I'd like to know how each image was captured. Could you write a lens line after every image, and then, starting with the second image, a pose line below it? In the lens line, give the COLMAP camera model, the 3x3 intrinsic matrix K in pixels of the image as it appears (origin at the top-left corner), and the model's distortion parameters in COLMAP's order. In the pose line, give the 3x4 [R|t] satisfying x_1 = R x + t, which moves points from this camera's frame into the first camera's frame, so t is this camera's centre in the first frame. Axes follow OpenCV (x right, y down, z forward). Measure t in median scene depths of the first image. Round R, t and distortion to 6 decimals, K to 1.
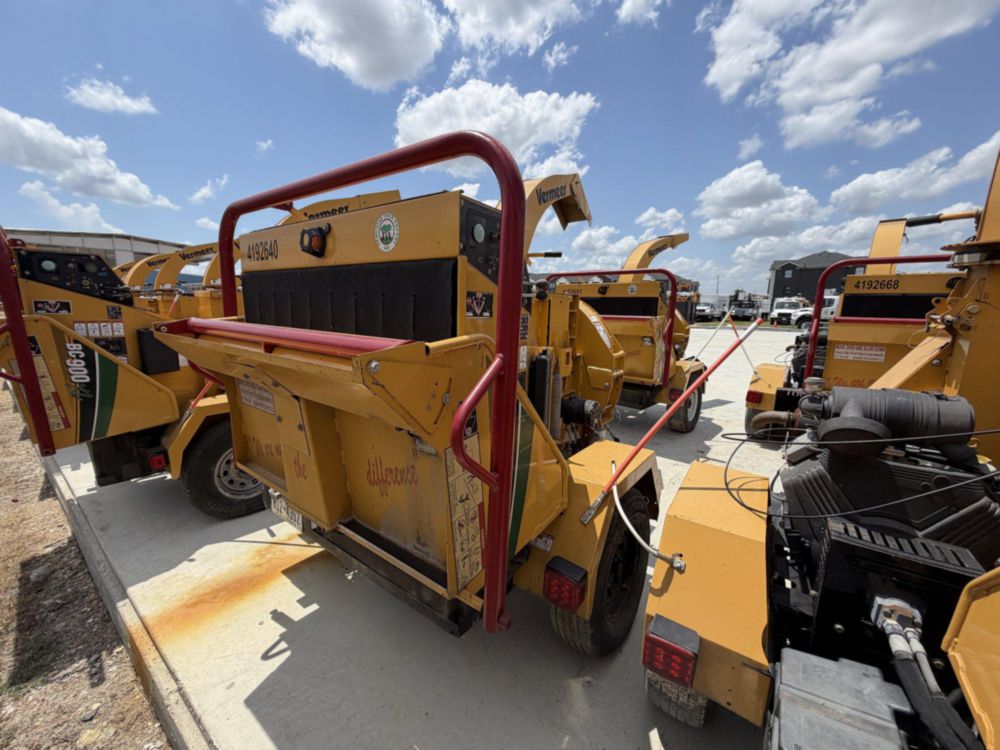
lens RADIAL K [[399.0, 0, 500.1], [0, 399.0, 377.5], [0, 0, 1]] dist [0.000413, 0.000335]
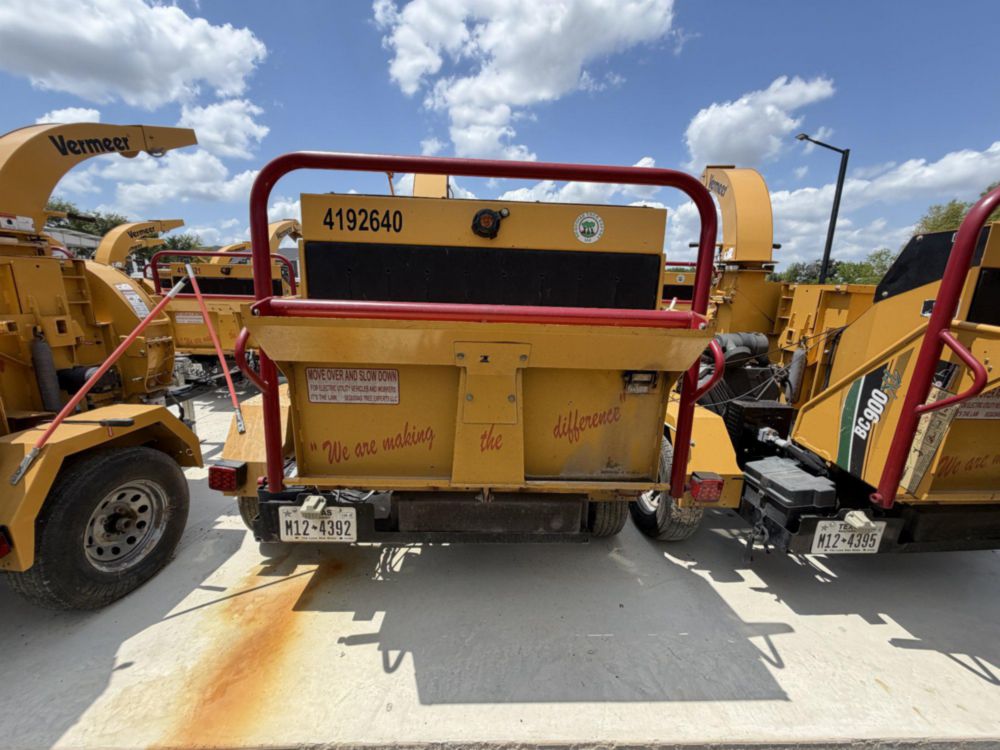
lens RADIAL K [[397.2, 0, 498.6], [0, 397.2, 376.6], [0, 0, 1]] dist [-0.000796, 0.000078]
pose [[0.776617, -0.123364, 0.617776, -0.871361], [0.097086, 0.992361, 0.076118, -0.014260], [-0.622447, 0.000863, 0.782662, 0.130018]]
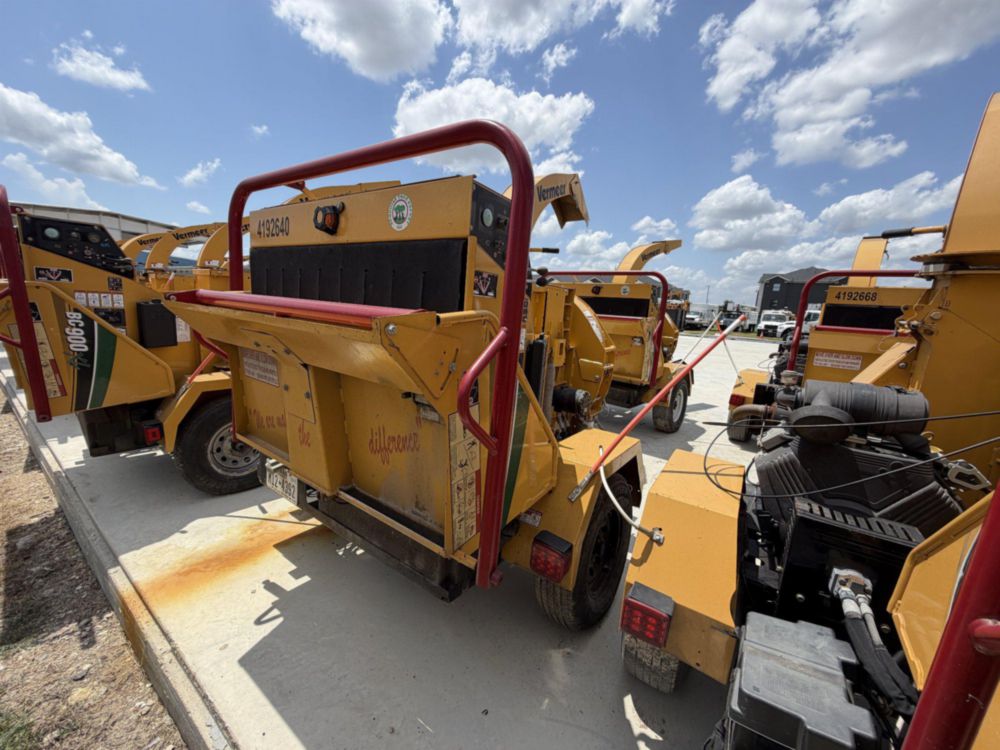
lens RADIAL K [[399.0, 0, 500.3], [0, 399.0, 378.9], [0, 0, 1]] dist [0.000375, 0.000240]
pose [[0.998671, 0.043604, 0.027466, -0.018465], [-0.043722, 0.999037, 0.003693, 0.040658], [-0.027278, -0.004889, 0.999616, -0.045385]]
